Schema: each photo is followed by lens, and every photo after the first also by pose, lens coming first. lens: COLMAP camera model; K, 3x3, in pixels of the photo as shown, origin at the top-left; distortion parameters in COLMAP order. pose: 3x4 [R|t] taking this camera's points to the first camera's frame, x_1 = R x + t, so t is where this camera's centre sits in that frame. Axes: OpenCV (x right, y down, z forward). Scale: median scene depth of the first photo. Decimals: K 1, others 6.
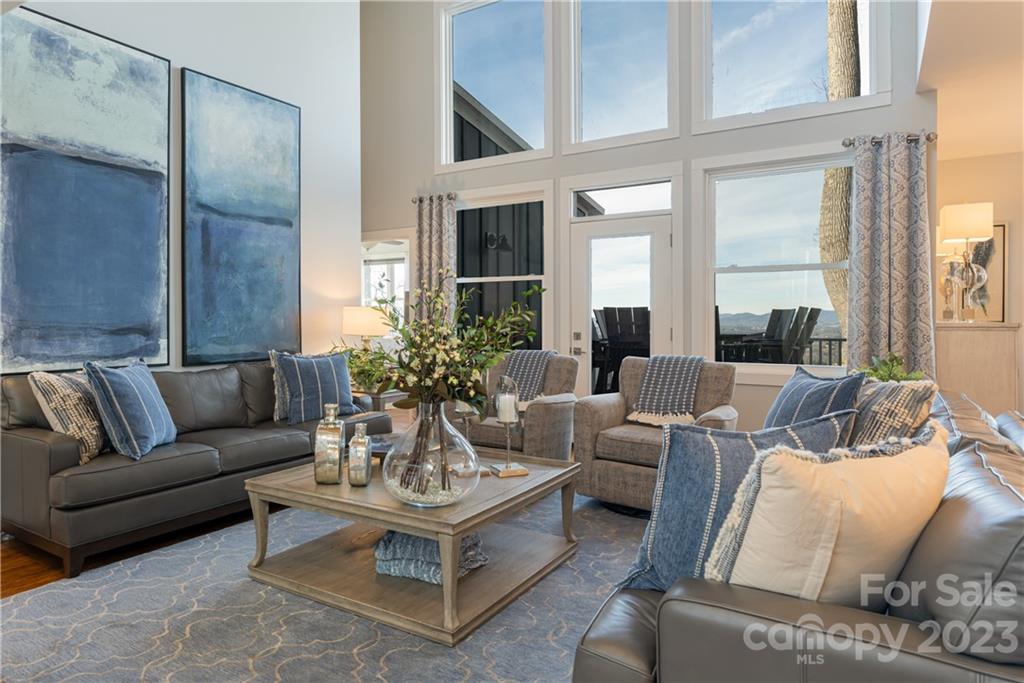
lens RADIAL K [[613.3, 0, 510.0], [0, 613.3, 319.1], [0, 0, 1]] dist [-0.003481, -0.000621]
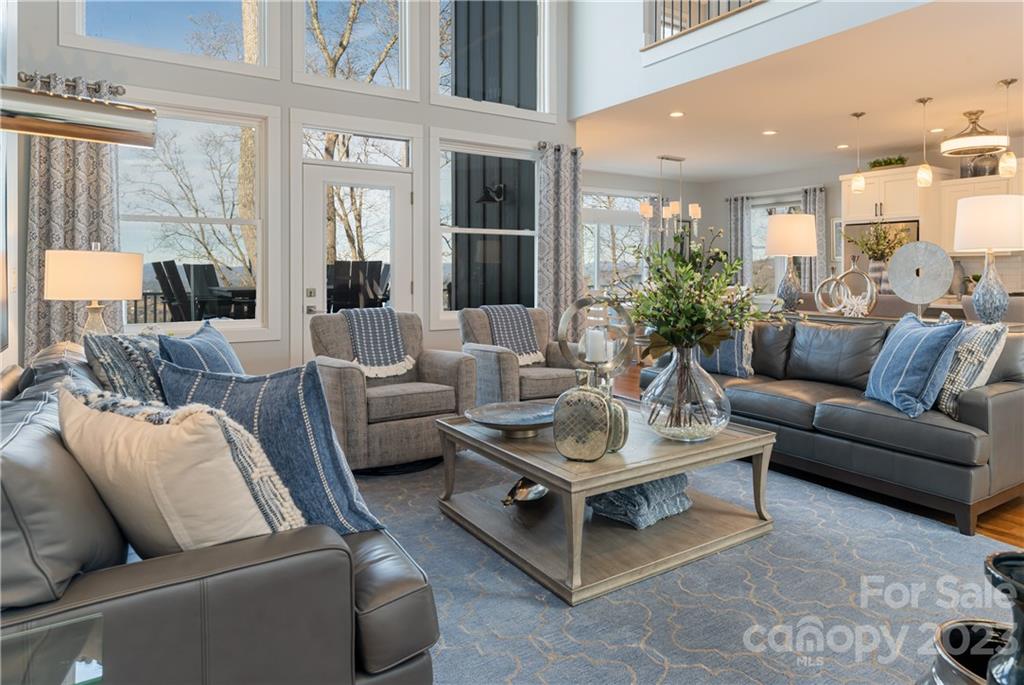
lens RADIAL K [[626.2, 0, 512.2], [0, 626.2, 271.0], [0, 0, 1]] dist [-0.004226, -0.000966]
pose [[0.444527, 0.003578, 0.895759, -0.856213], [0.003474, 0.999978, -0.005718, 0.001568], [-0.895759, 0.005654, 0.444504, 0.518845]]
